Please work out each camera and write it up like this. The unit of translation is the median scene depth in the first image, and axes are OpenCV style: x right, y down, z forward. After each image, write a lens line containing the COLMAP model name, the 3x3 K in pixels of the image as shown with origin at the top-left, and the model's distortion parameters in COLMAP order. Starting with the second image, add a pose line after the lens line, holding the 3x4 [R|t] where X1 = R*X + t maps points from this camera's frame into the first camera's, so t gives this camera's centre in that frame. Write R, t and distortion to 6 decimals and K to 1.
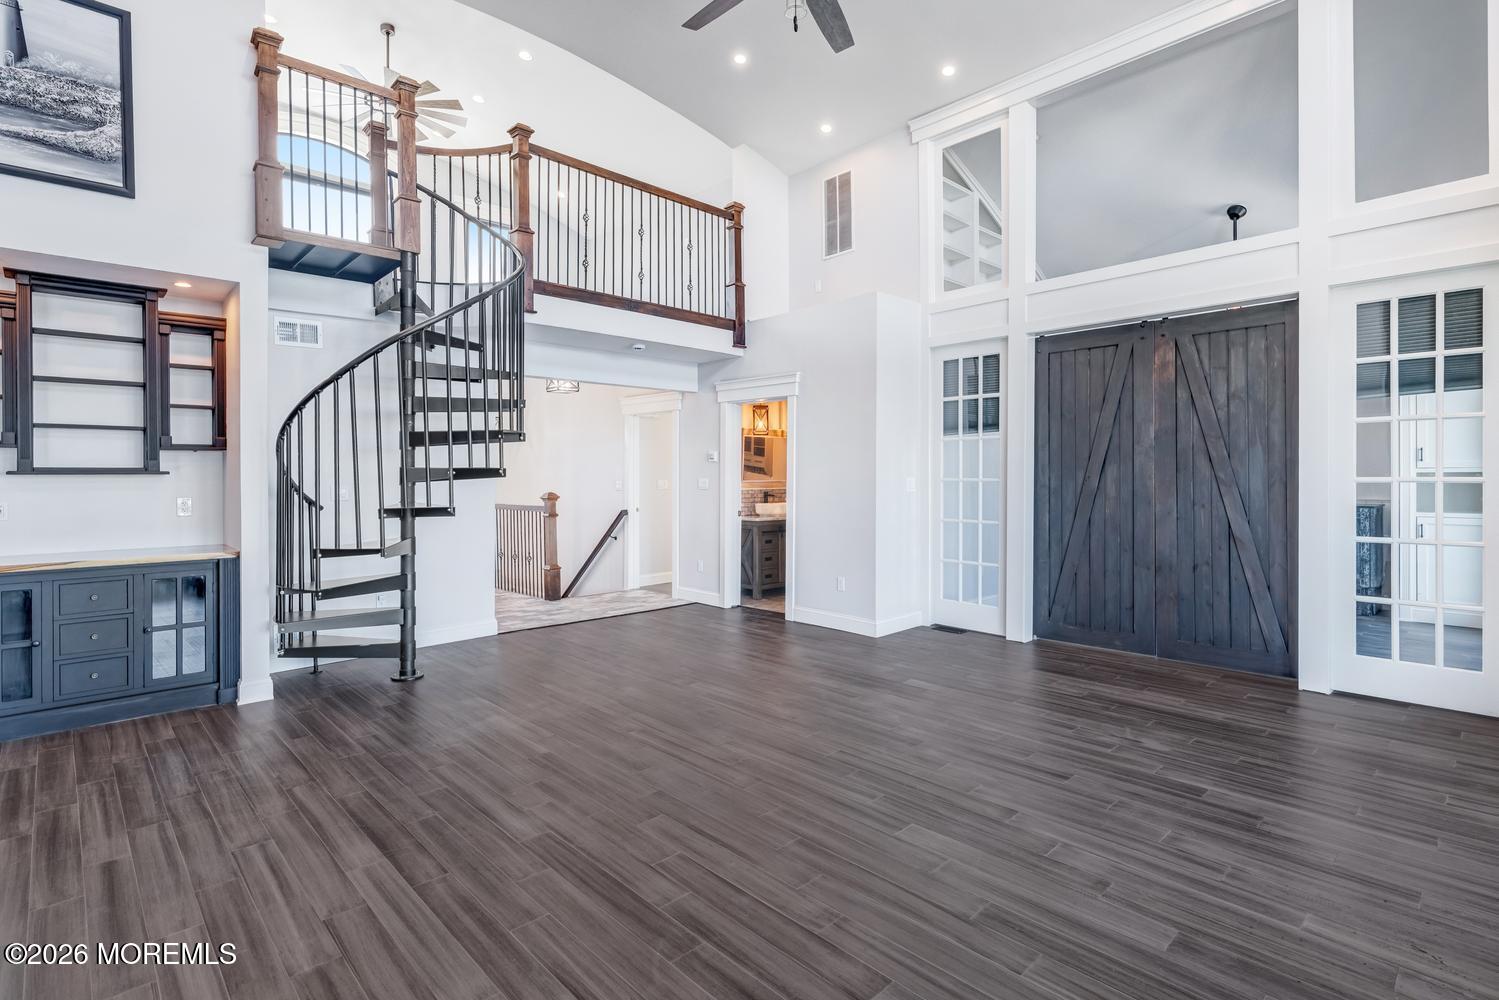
lens RADIAL K [[738.5, 0, 746.6], [0, 738.5, 494.9], [0, 0, 1]] dist [0.002731, 0.000914]
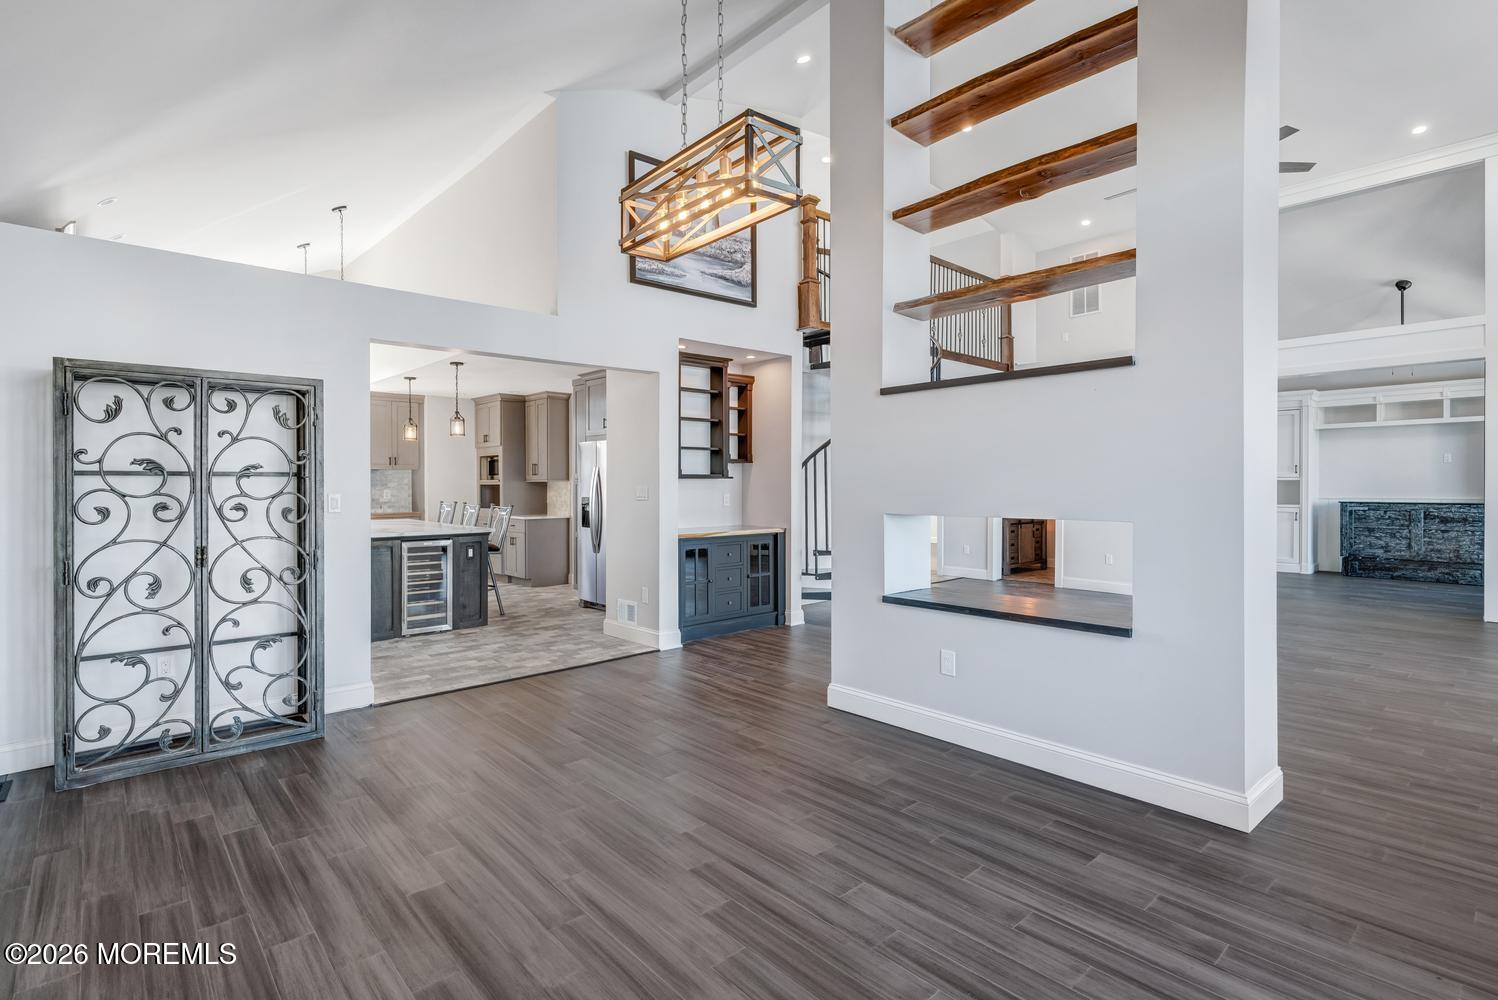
lens RADIAL K [[738.0, 0, 746.1], [0, 738.0, 495.0], [0, 0, 1]] dist [0.002731, 0.000914]
pose [[0.999808, -0.005546, -0.018819, -0.727565], [0.005381, 0.999947, -0.008802, 0.020231], [0.018867, 0.008699, 0.999784, -0.539874]]
